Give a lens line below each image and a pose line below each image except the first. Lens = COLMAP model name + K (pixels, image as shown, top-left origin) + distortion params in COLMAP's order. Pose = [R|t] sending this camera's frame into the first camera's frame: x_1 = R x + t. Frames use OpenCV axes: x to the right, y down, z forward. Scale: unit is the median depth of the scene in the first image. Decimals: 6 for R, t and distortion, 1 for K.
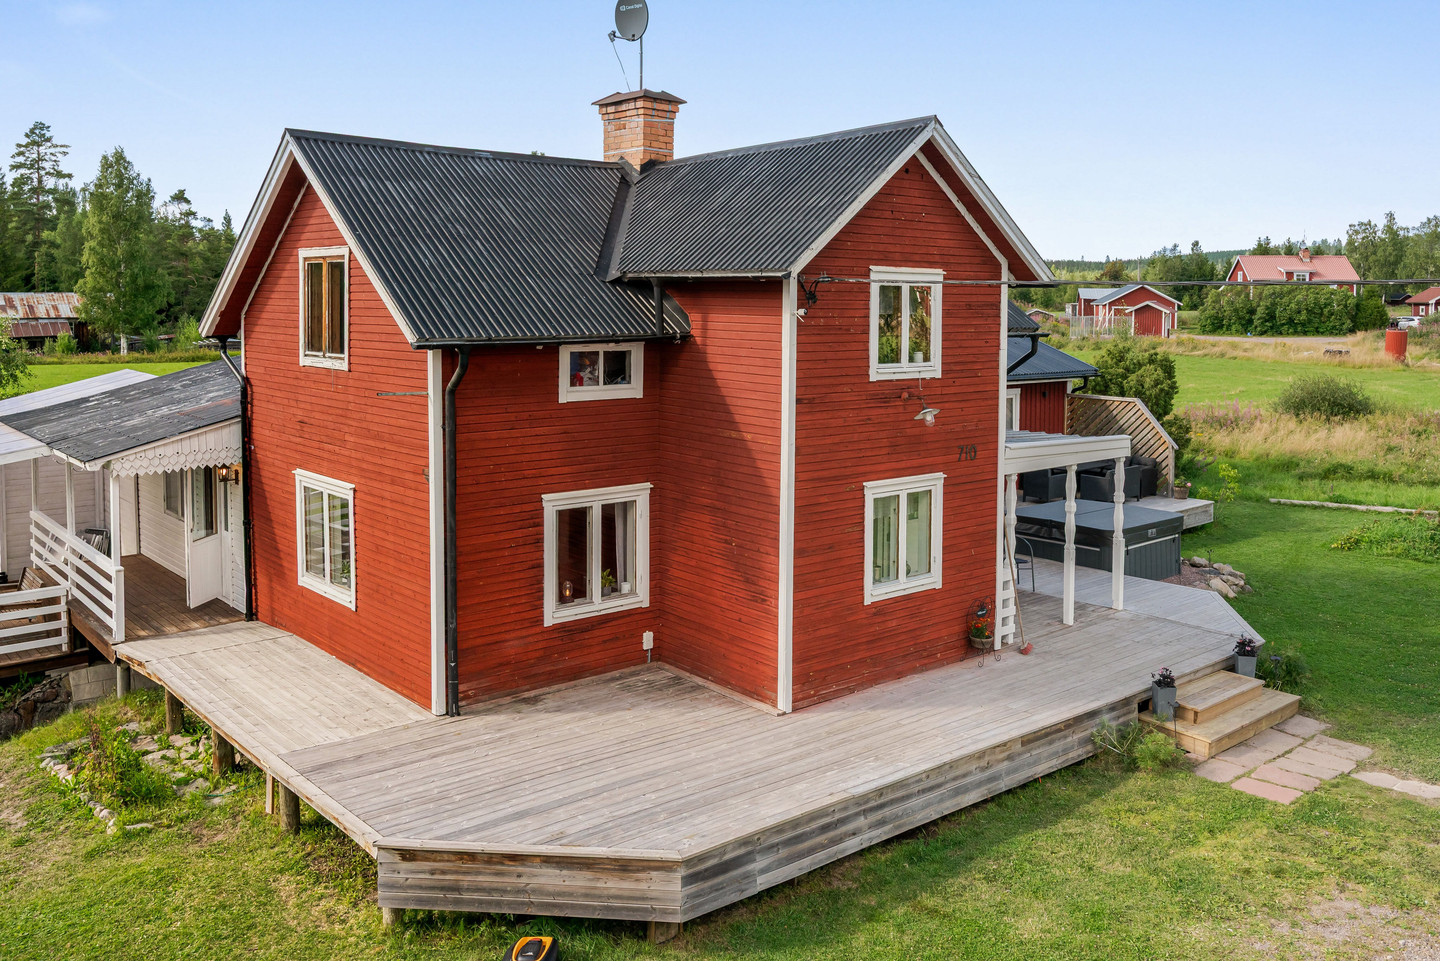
lens RADIAL K [[1152.0, 0, 725.3], [0, 1152.0, 385.8], [0, 0, 1]] dist [0.001342, -0.000746]
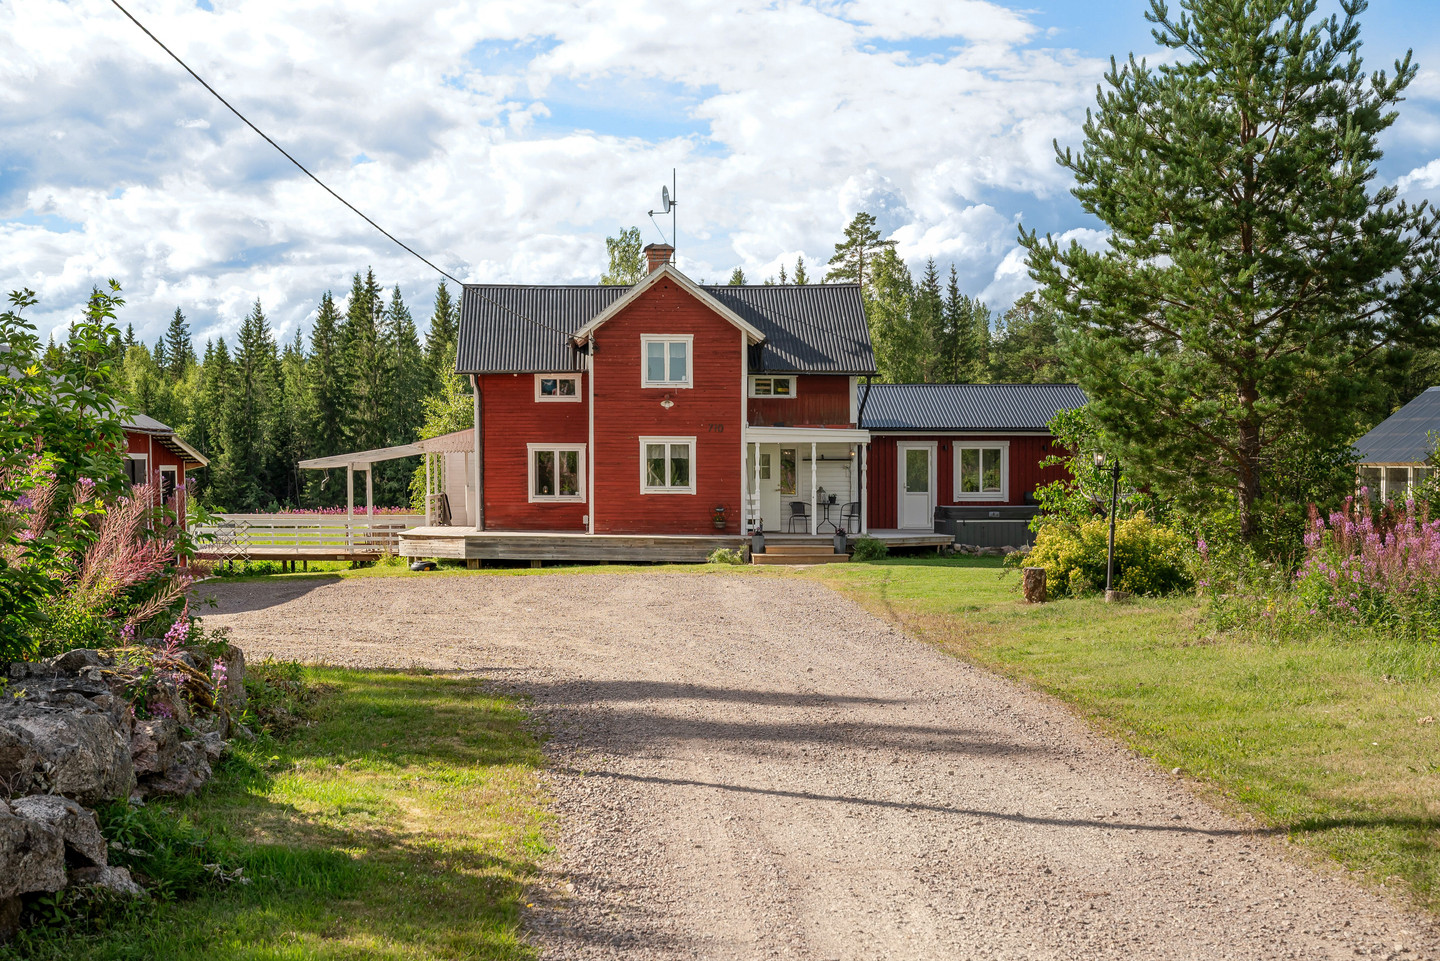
lens RADIAL K [[2124.3, 0, 720.0], [0, 2124.3, 480.5], [0, 0, 1]] dist [-0.010613, -0.006332]
pose [[0.776181, 0.001026, -0.630510, 2.644387], [-0.033540, 0.998650, -0.039664, 0.308341], [0.629618, 0.051934, 0.775167, -1.893736]]
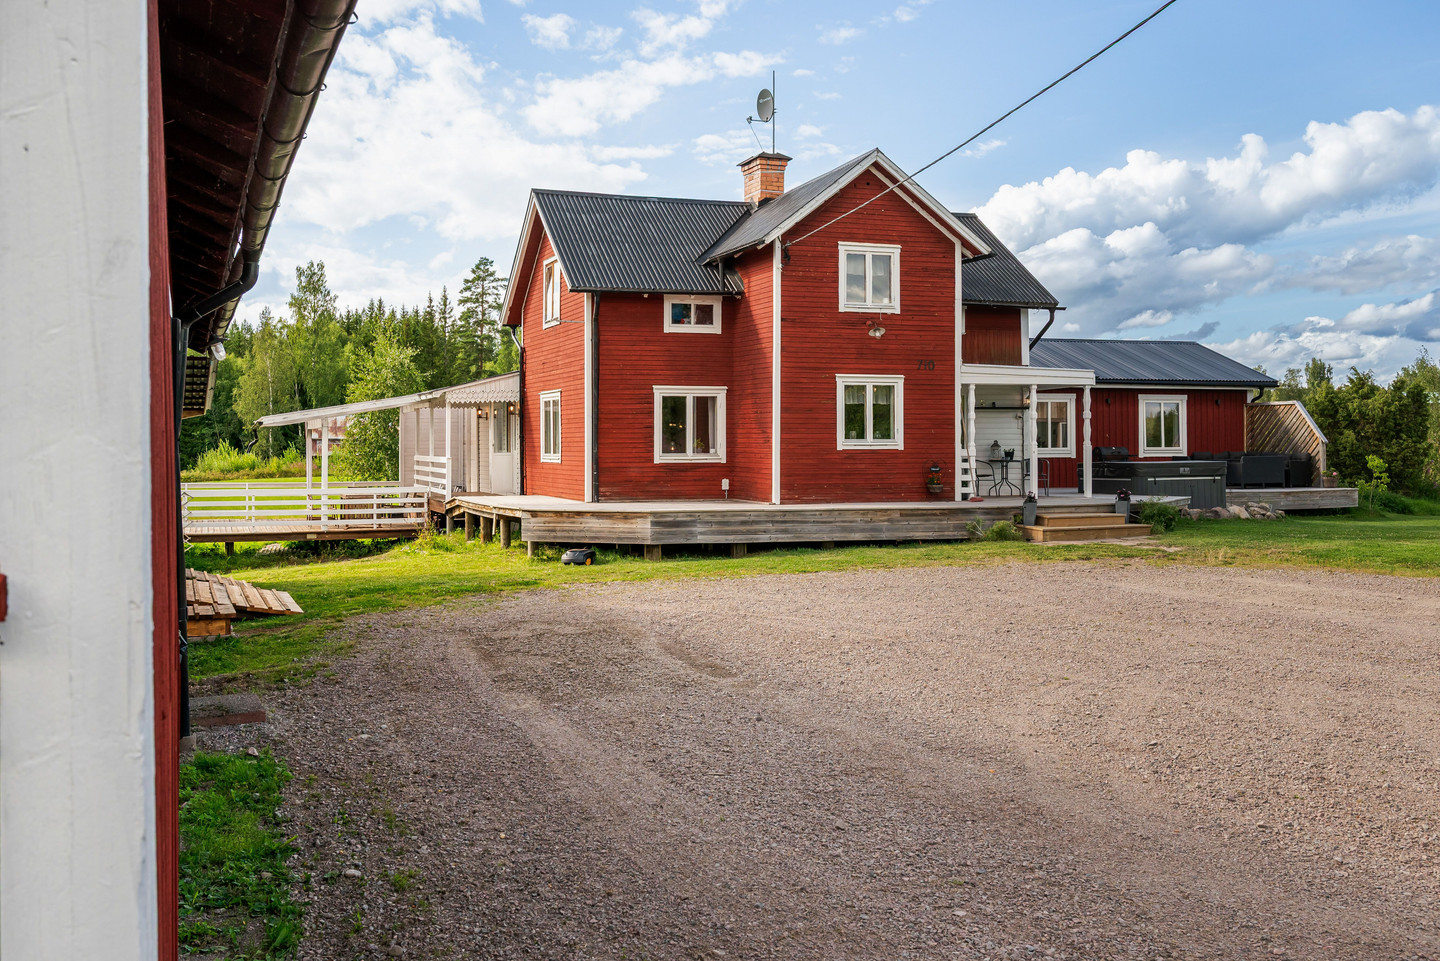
lens RADIAL K [[1267.8, 0, 723.3], [0, 1267.8, 427.4], [0, 0, 1]] dist [-0.001364, 0.001462]
pose [[0.940816, -0.010980, -0.338741, 0.560638], [-0.011703, 0.997827, -0.064848, 0.269669], [0.338717, 0.064974, 0.938642, -0.709573]]
